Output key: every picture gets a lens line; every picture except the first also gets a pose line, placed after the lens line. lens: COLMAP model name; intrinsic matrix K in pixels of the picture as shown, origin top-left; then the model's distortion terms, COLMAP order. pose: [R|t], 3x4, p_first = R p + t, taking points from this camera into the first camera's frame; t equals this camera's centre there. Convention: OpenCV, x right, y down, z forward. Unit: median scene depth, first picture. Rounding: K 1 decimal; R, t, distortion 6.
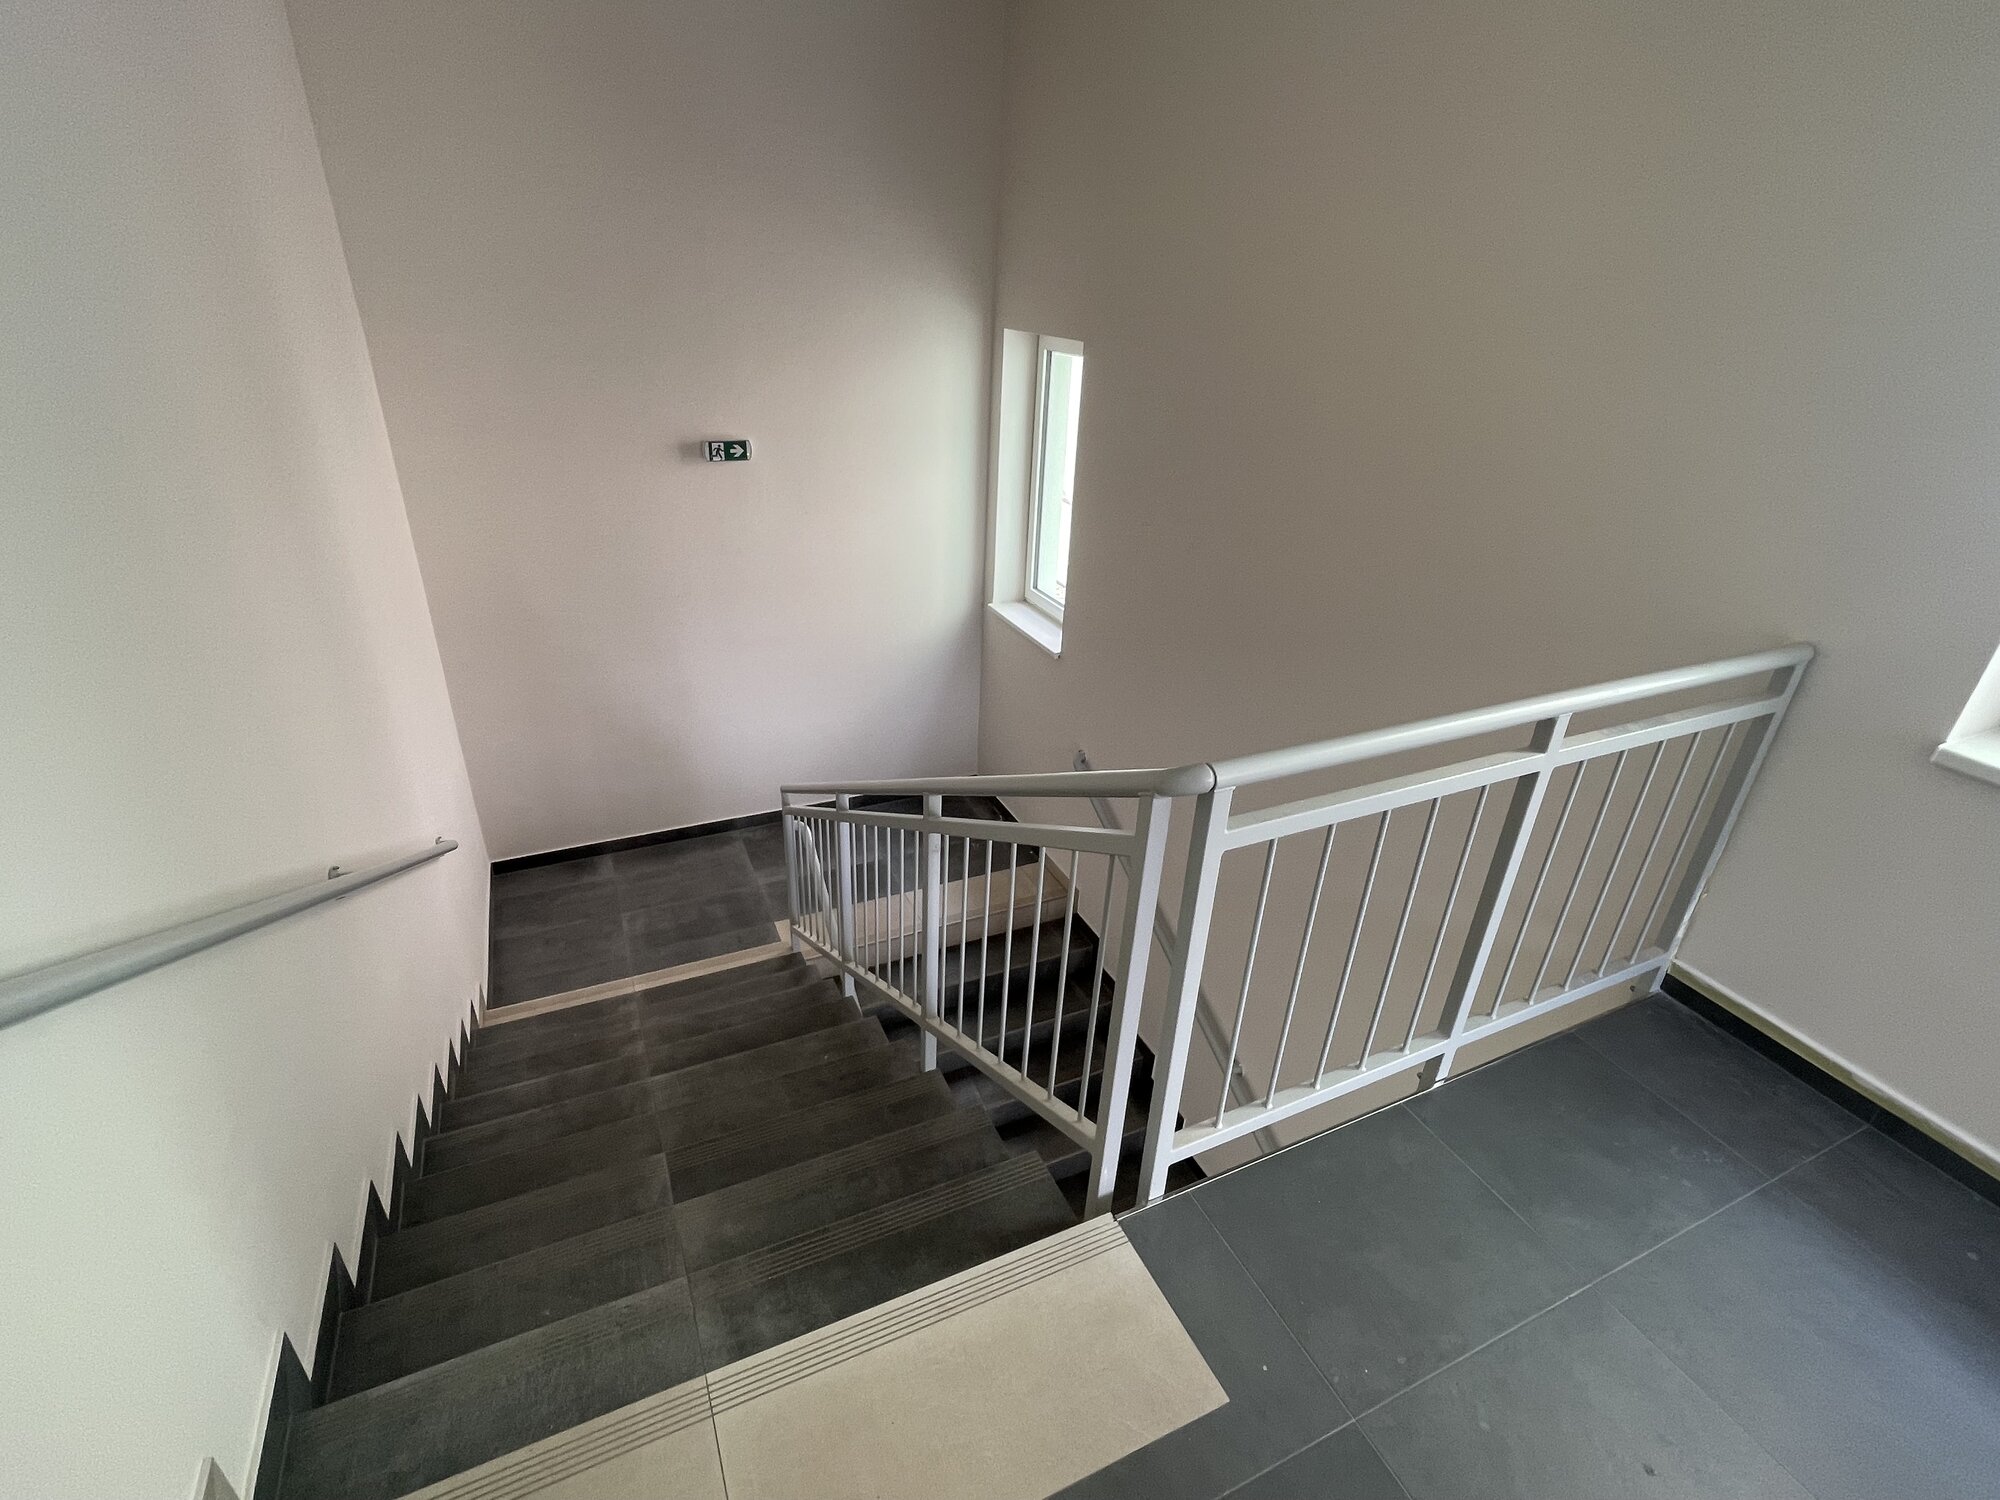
lens RADIAL K [[949.0, 0, 1005.1], [0, 949.0, 748.5], [0, 0, 1]] dist [0.004032, 0.000369]
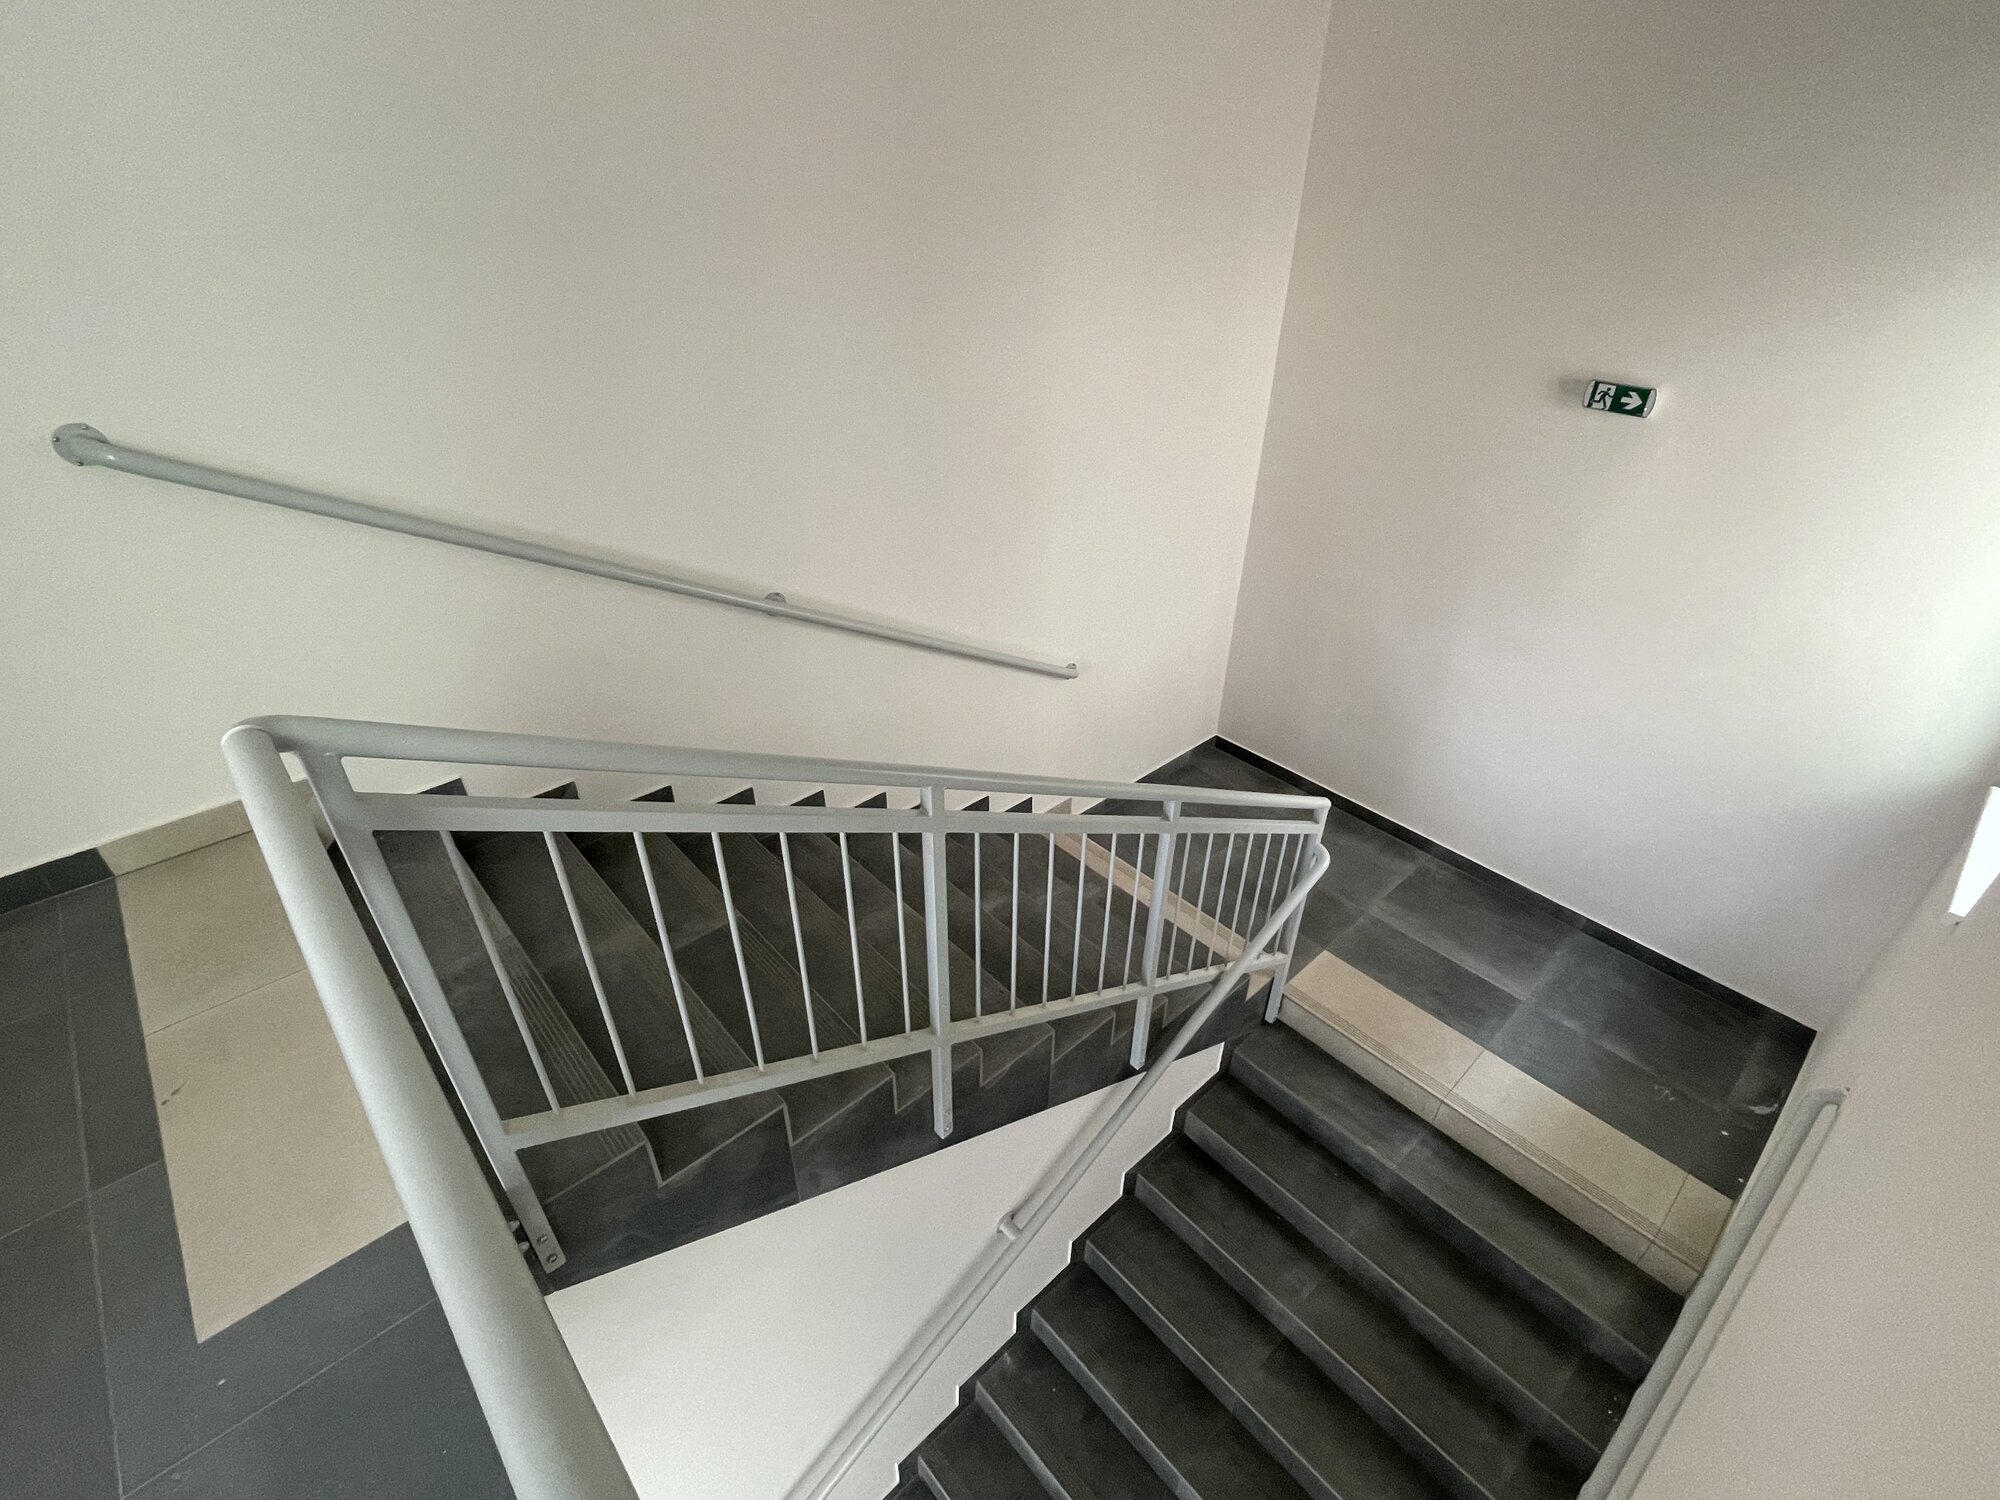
lens RADIAL K [[949.0, 0, 1002.9], [0, 949.0, 748.0], [0, 0, 1]] dist [0.004032, 0.000369]
pose [[0.288912, 0.489857, -0.822539, 0.292840], [-0.427312, 0.834827, 0.347084, -0.143429], [0.856700, 0.251204, 0.450513, 0.343438]]
